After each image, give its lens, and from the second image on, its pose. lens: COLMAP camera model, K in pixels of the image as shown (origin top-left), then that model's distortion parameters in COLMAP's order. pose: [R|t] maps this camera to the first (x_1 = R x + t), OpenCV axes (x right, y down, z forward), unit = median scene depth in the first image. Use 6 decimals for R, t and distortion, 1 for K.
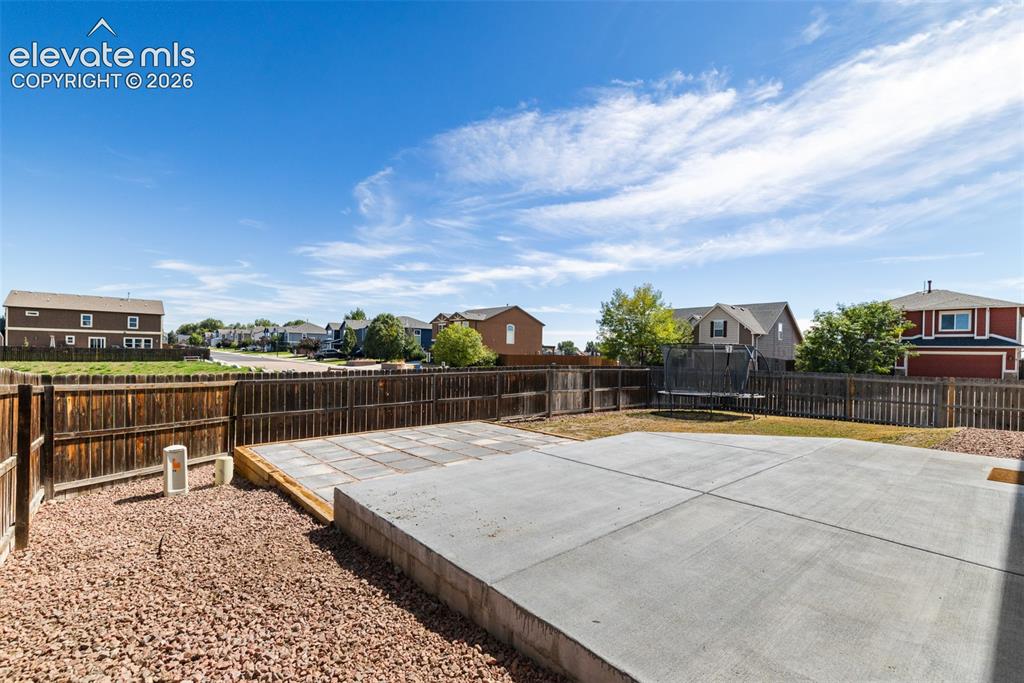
lens RADIAL K [[452.9, 0, 507.5], [0, 452.9, 350.4], [0, 0, 1]] dist [-0.000483, 0.000287]
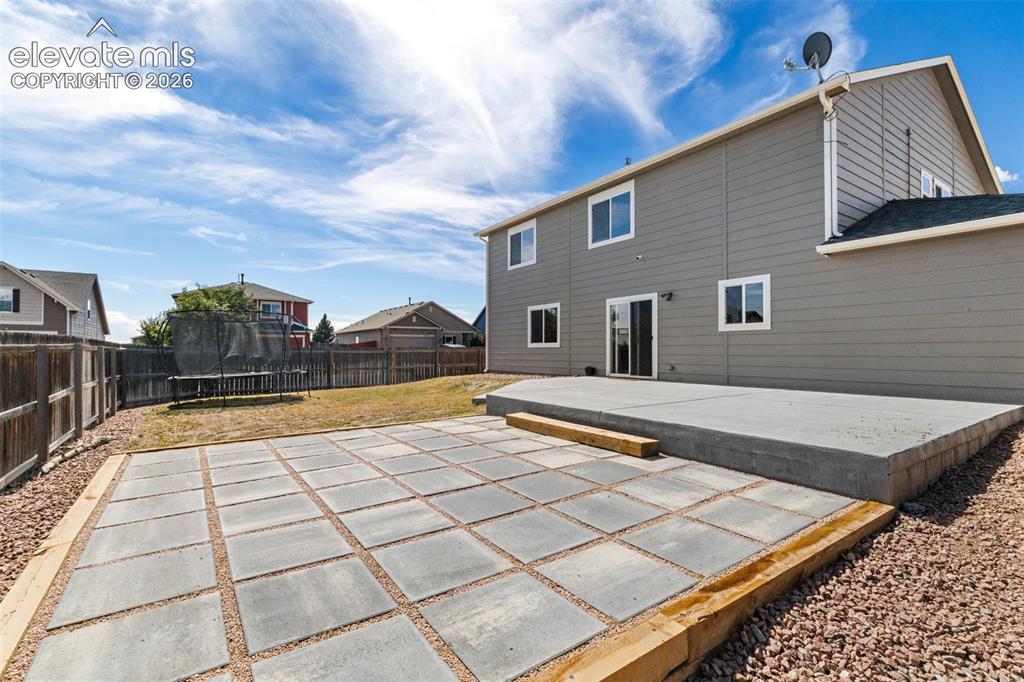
lens RADIAL K [[463.2, 0, 516.2], [0, 463.2, 359.6], [0, 0, 1]] dist [-0.000411, -0.000174]
pose [[0.106119, -0.041014, 0.993507, -0.351262], [0.002224, 0.999156, 0.041010, 0.039602], [-0.994351, -0.002142, 0.106120, 0.462419]]
